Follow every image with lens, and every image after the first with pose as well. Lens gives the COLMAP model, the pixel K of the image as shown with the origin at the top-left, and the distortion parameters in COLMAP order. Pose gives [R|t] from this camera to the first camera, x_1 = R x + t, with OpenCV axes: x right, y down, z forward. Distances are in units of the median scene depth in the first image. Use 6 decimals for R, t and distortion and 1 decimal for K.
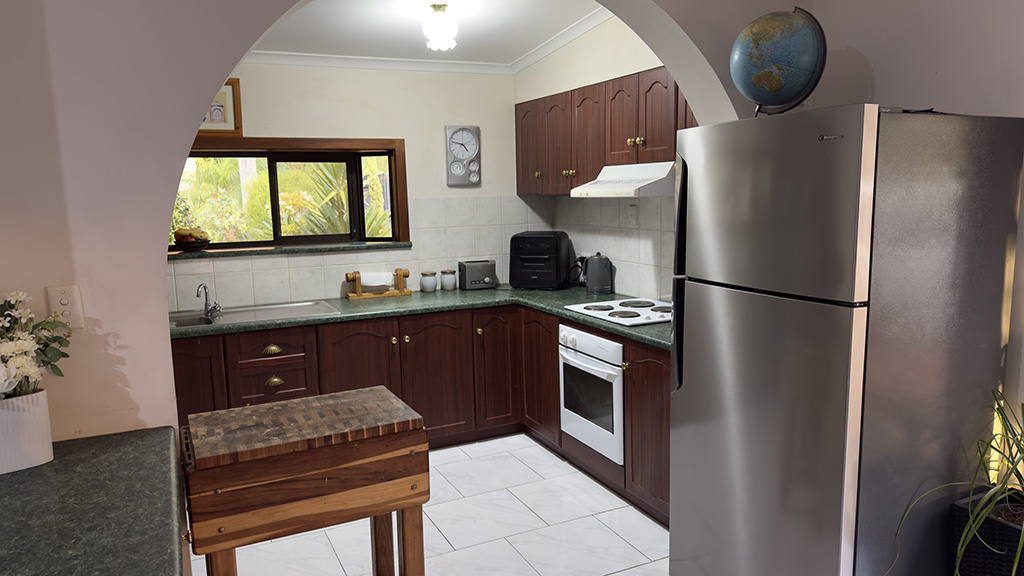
lens RADIAL K [[698.1, 0, 512.0], [0, 698.1, 288.0], [0, 0, 1]] dist [0.083207, -0.100631]
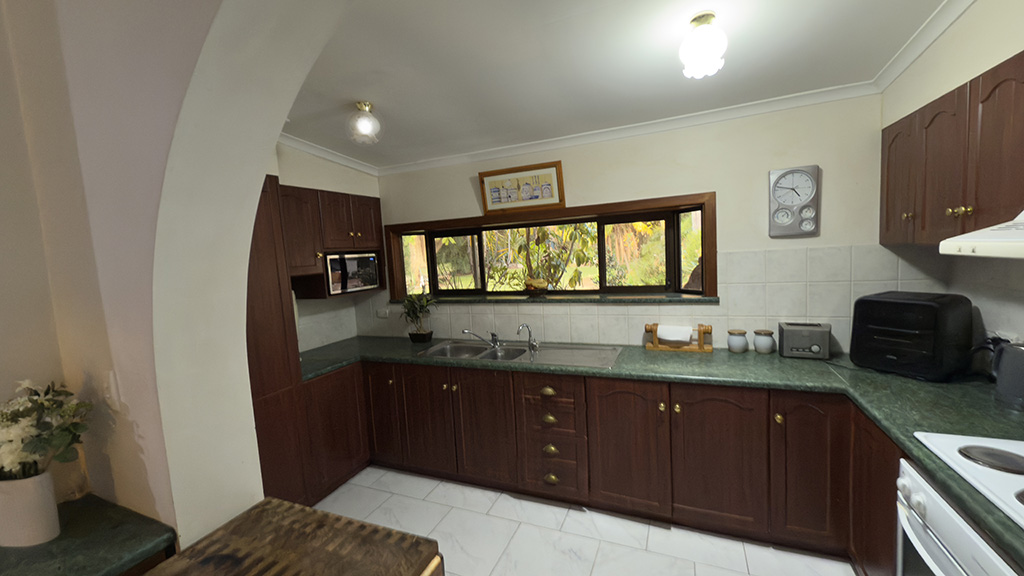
lens RADIAL K [[405.2, 0, 512.0], [0, 405.2, 288.0], [0, 0, 1]] dist [-0.000921, 0.000051]
pose [[0.654001, 0.051703, -0.754725, 0.089777], [-0.061233, 0.998006, 0.015308, -0.070622], [0.754012, 0.036203, 0.655863, 0.424188]]
